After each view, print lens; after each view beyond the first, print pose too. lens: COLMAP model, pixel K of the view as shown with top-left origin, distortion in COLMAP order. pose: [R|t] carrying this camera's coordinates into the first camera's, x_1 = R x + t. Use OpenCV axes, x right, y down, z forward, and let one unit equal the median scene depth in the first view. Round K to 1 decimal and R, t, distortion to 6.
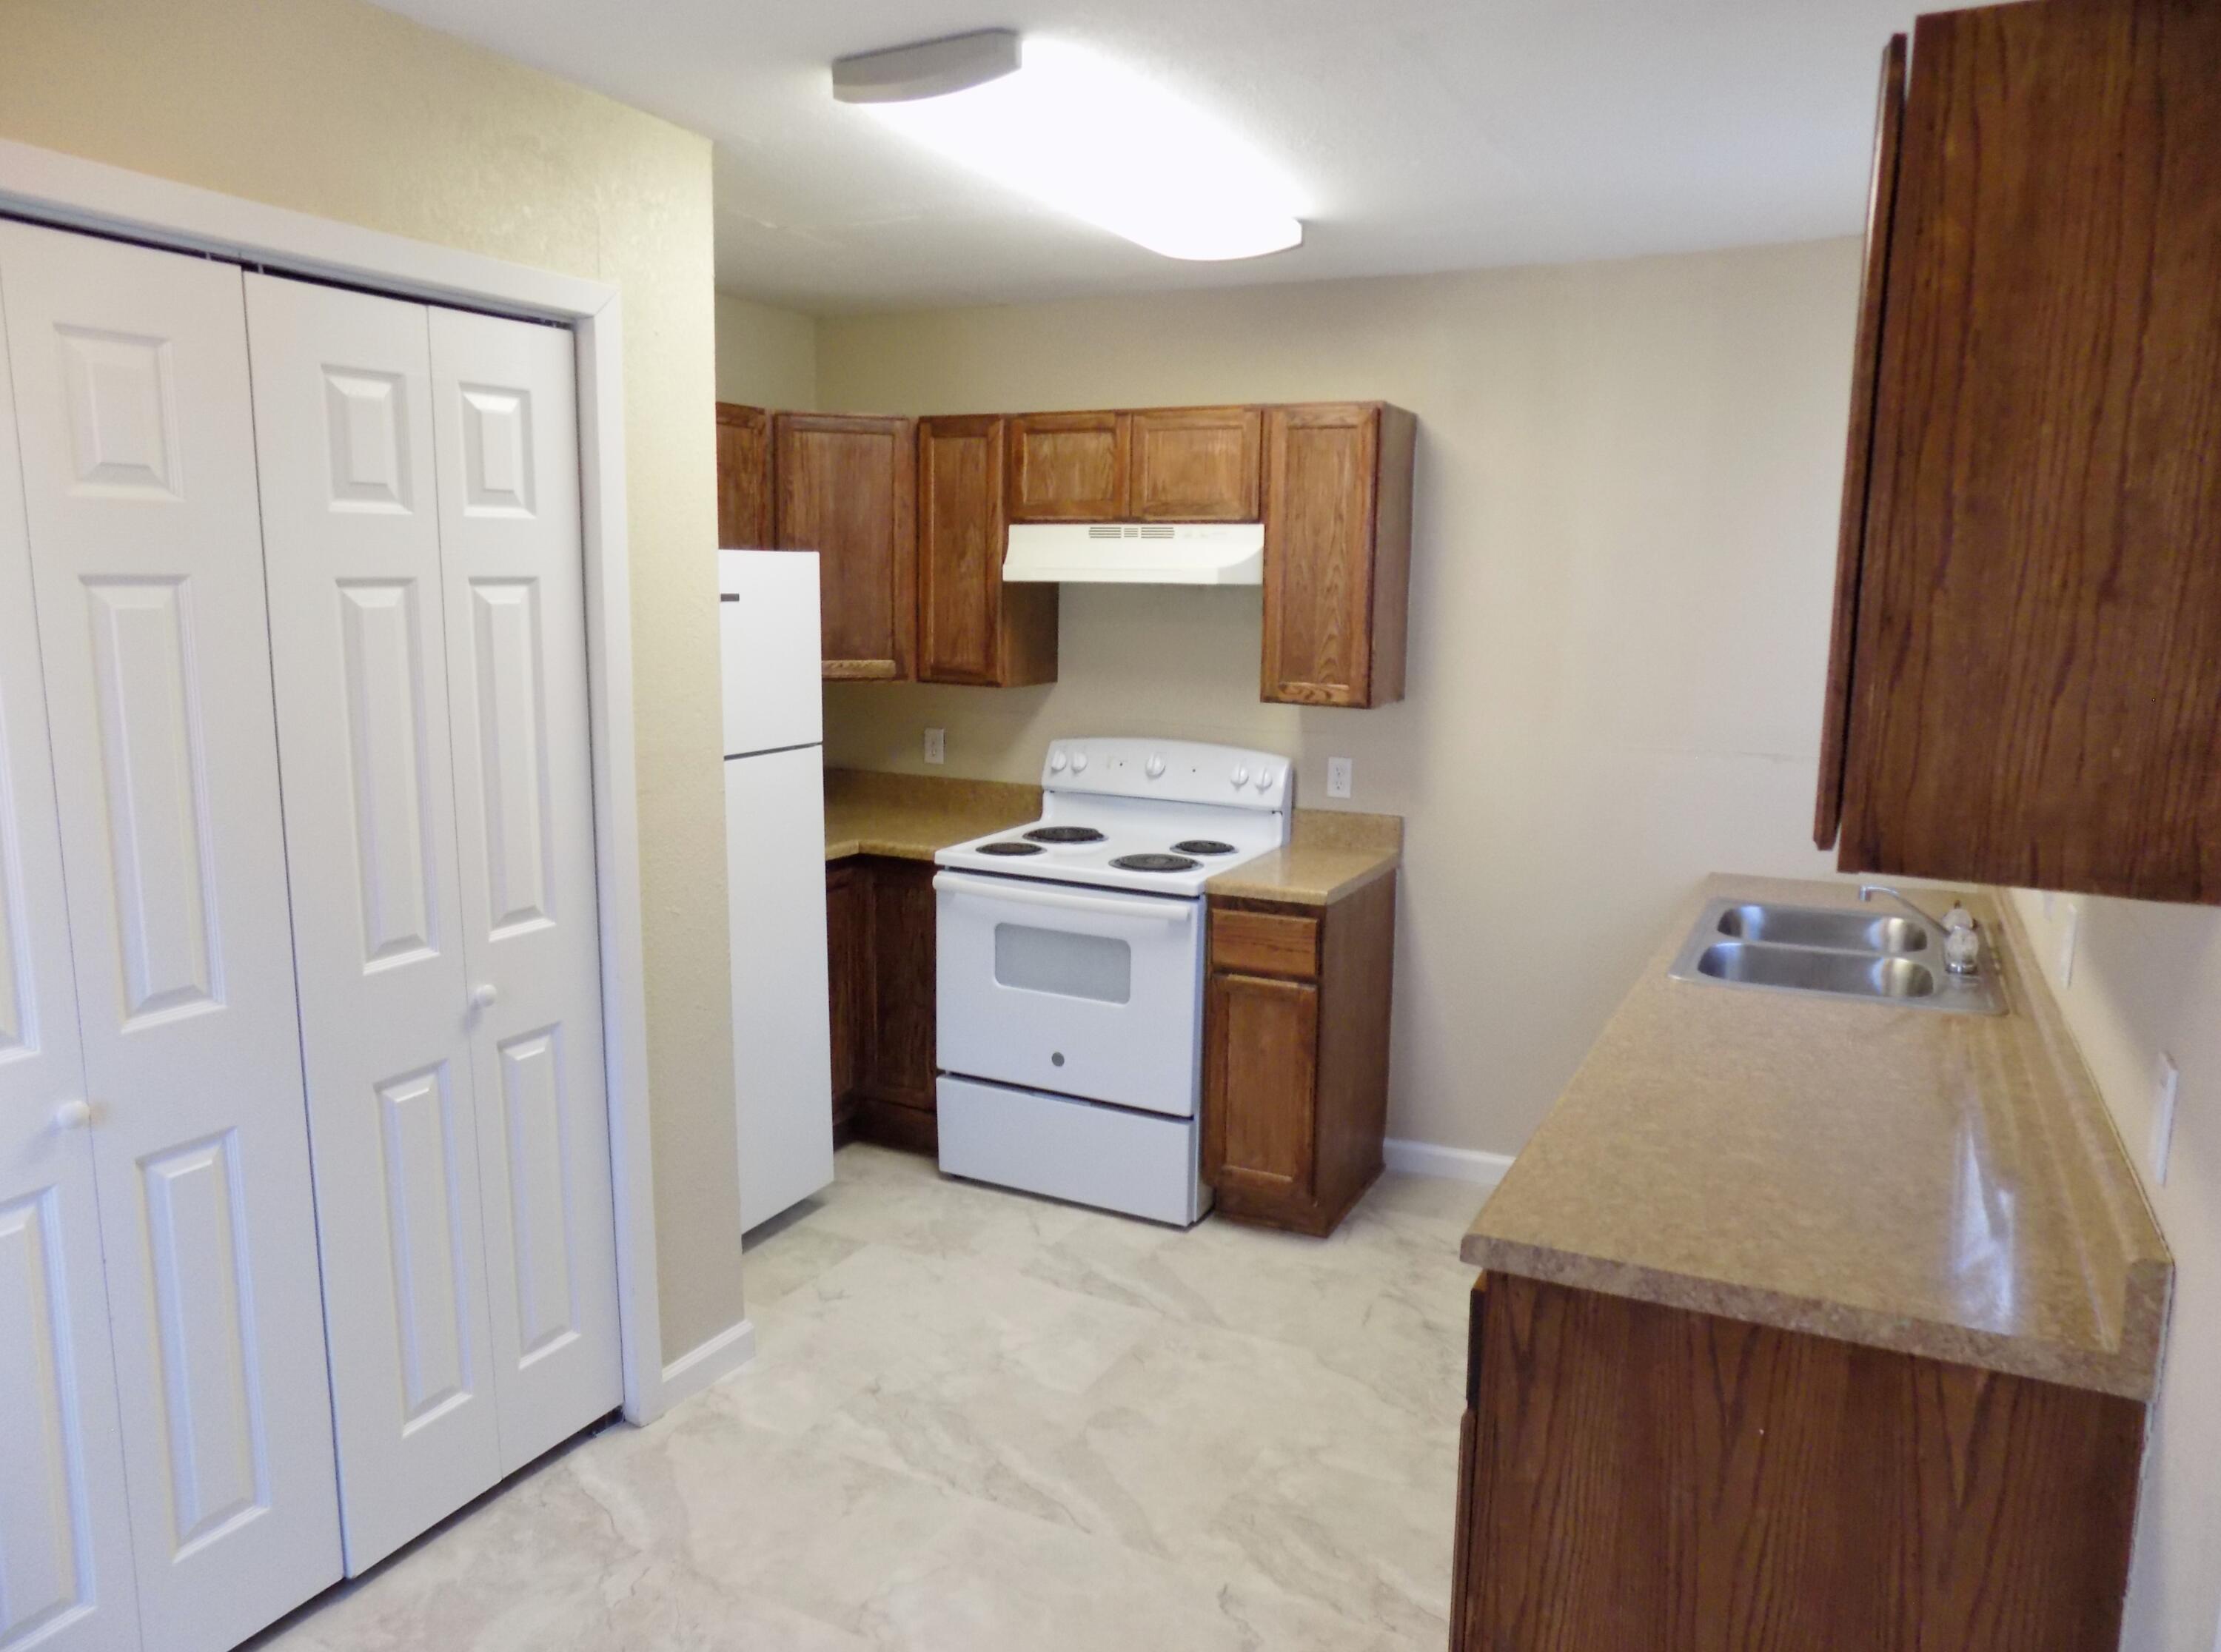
lens RADIAL K [[1513.7, 0, 1113.0], [0, 1513.7, 811.0], [0, 0, 1]] dist [-0.070298, 0.081817]
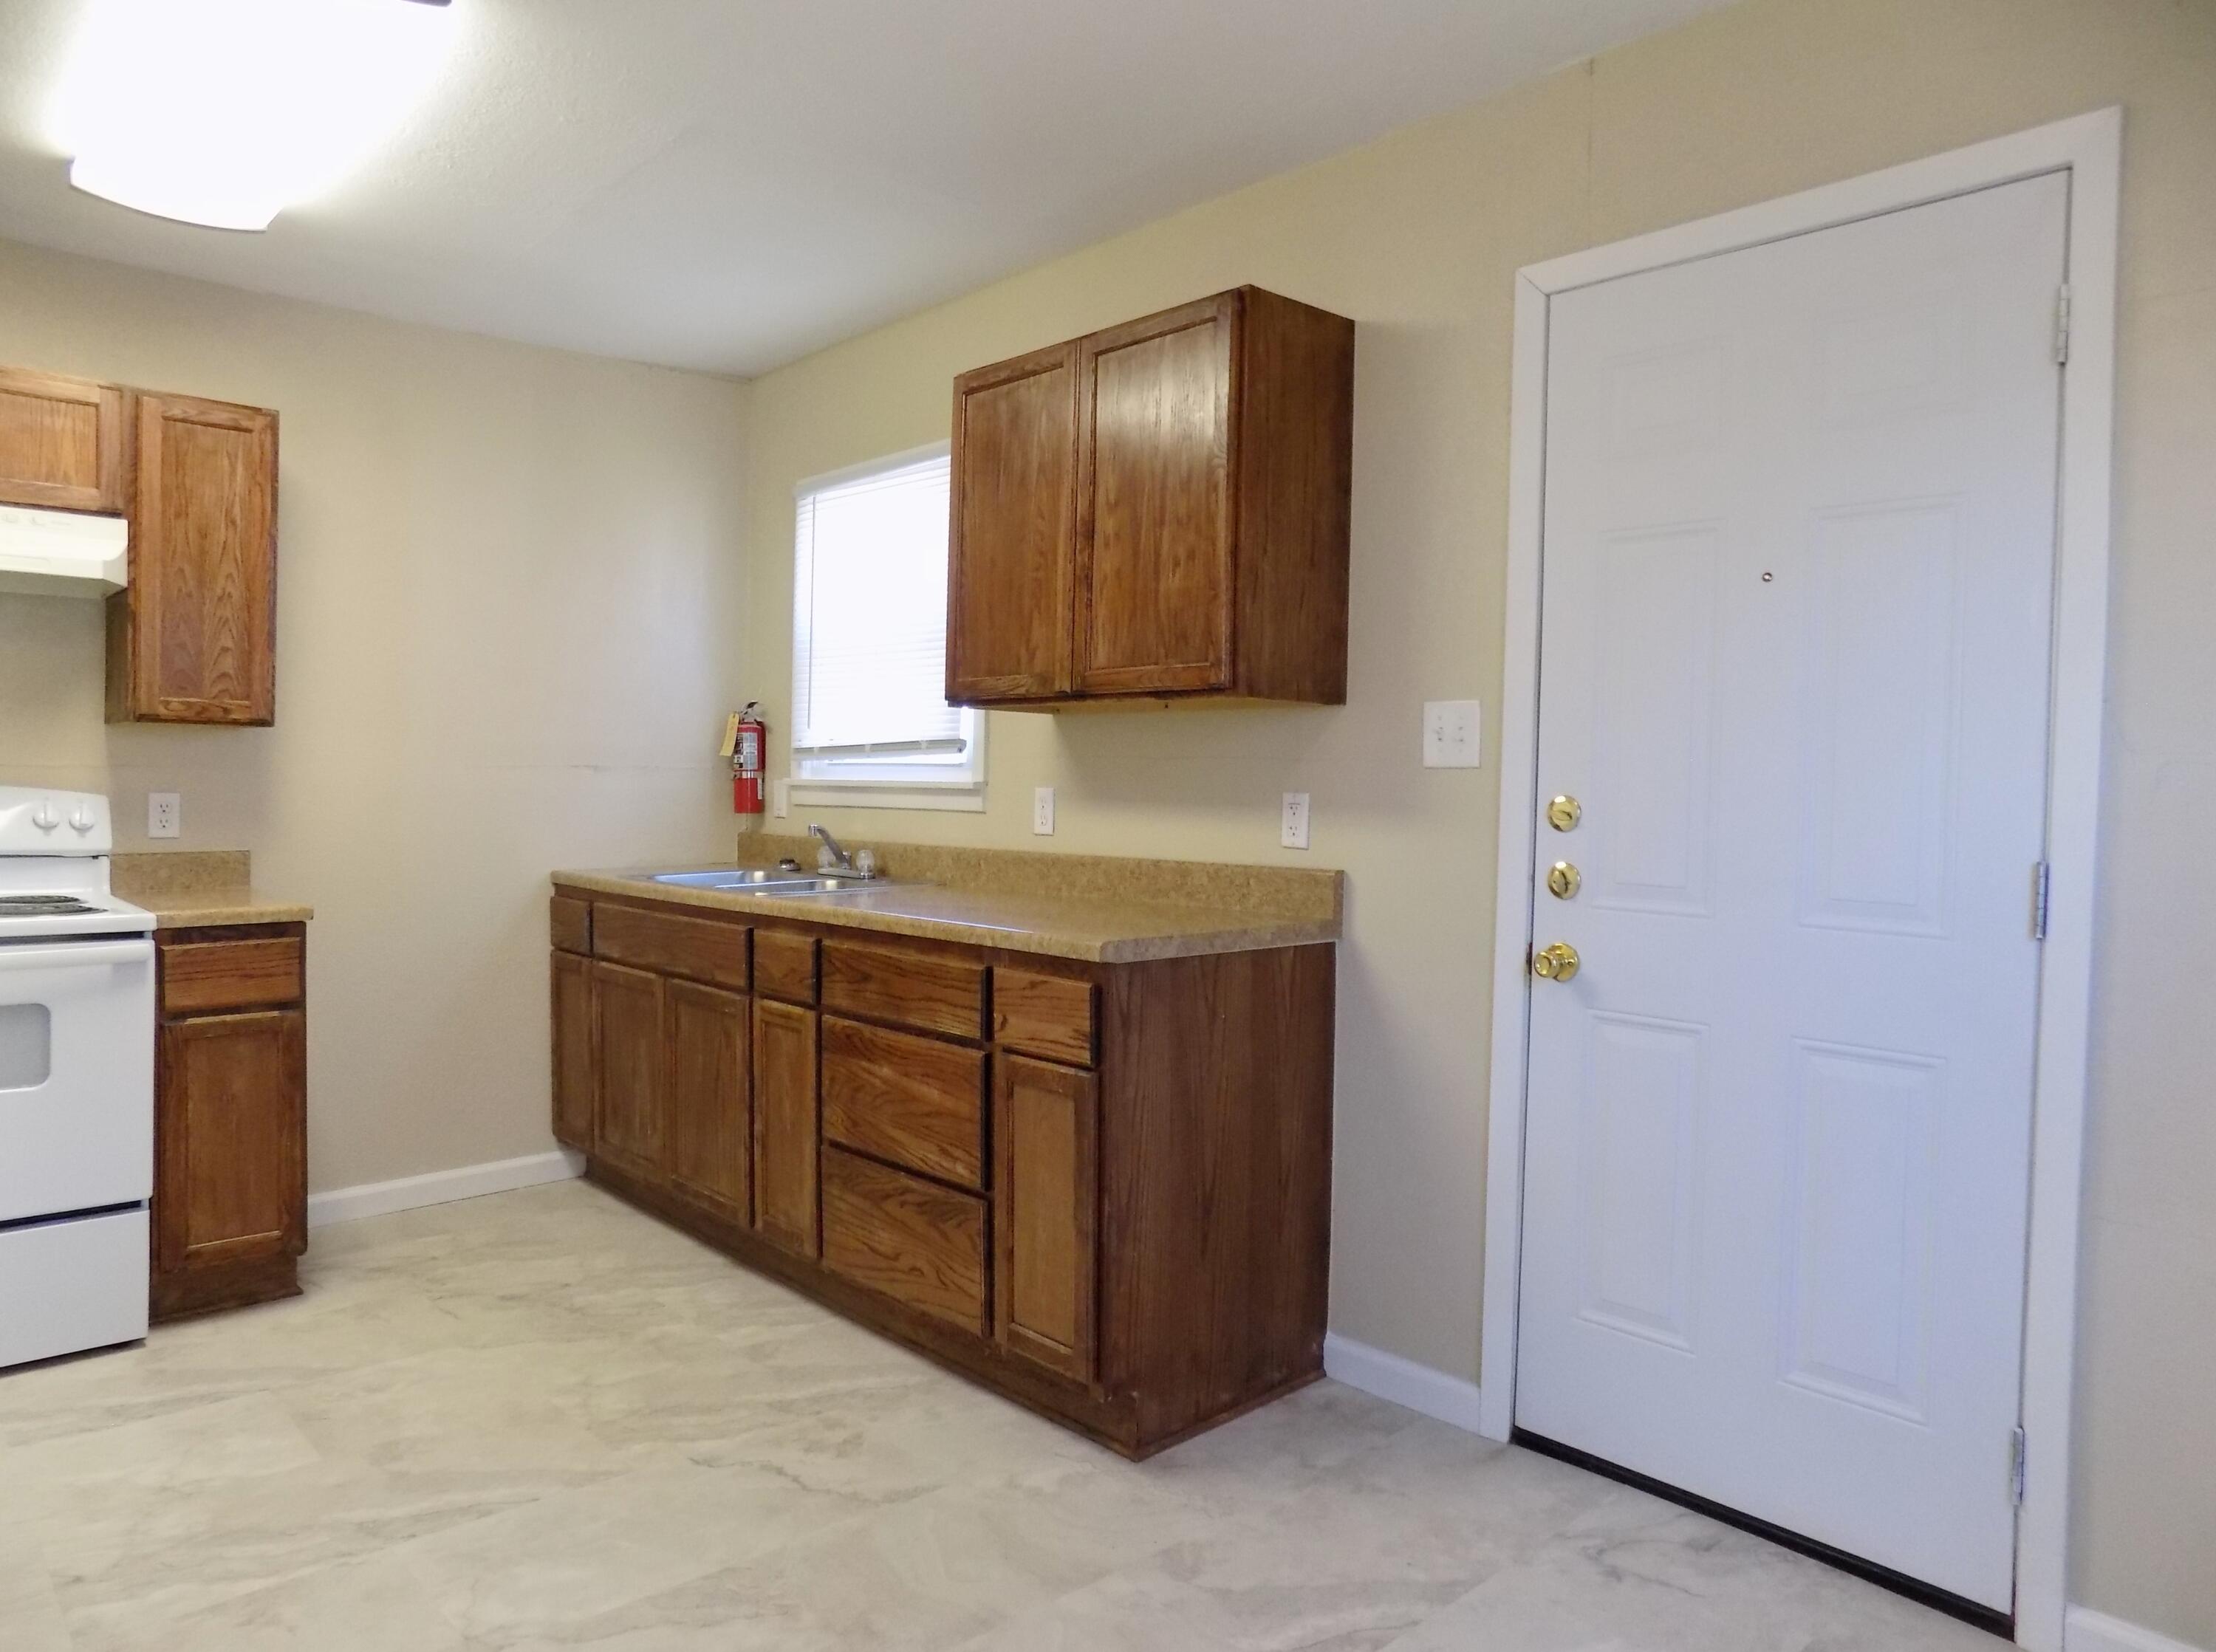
lens RADIAL K [[1522.8, 0, 1114.1], [0, 1522.8, 810.7], [0, 0, 1]] dist [-0.078047, 0.084084]
pose [[0.364141, -0.029048, 0.930891, -0.521491], [0.133443, 0.990828, -0.021281, 0.077235], [-0.921734, 0.131970, 0.364678, 0.169261]]
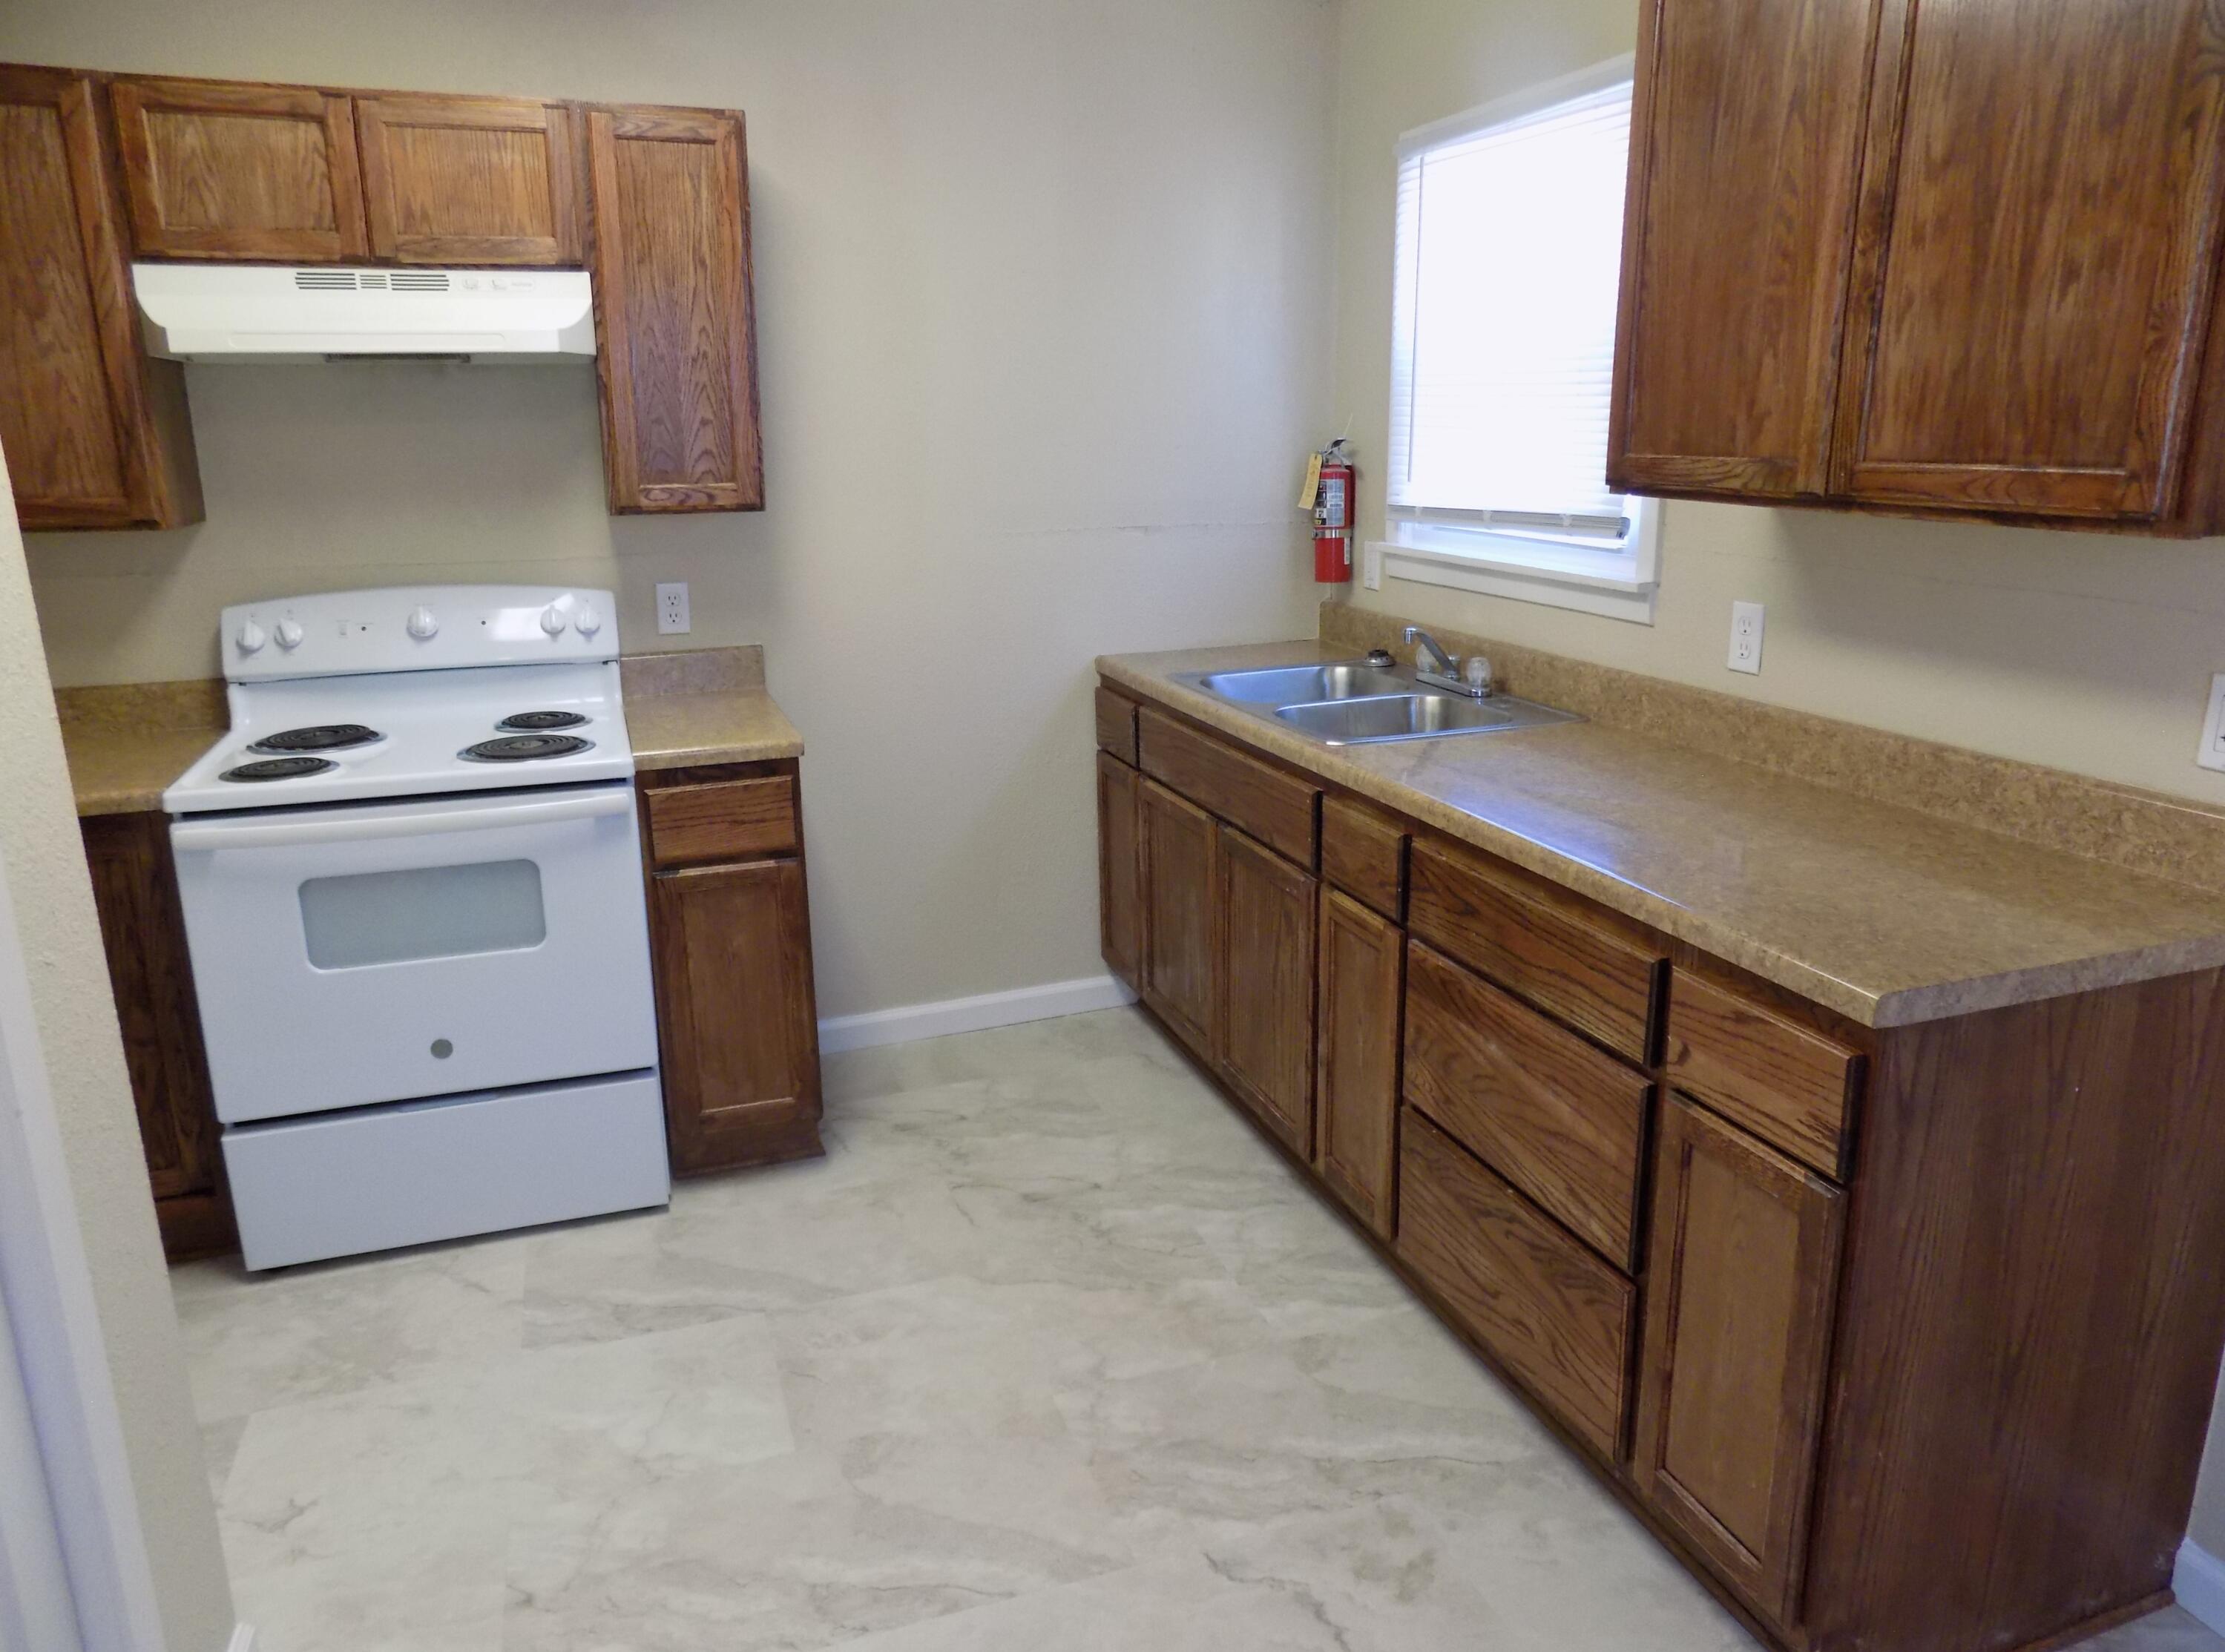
lens RADIAL K [[1529.1, 0, 1118.6], [0, 1529.1, 810.7], [0, 0, 1]] dist [-0.078047, 0.084084]
pose [[0.691788, -0.201451, 0.693431, -0.291595], [0.130357, 0.979360, 0.154469, -0.011354], [-0.710236, -0.016466, 0.703771, 0.295048]]
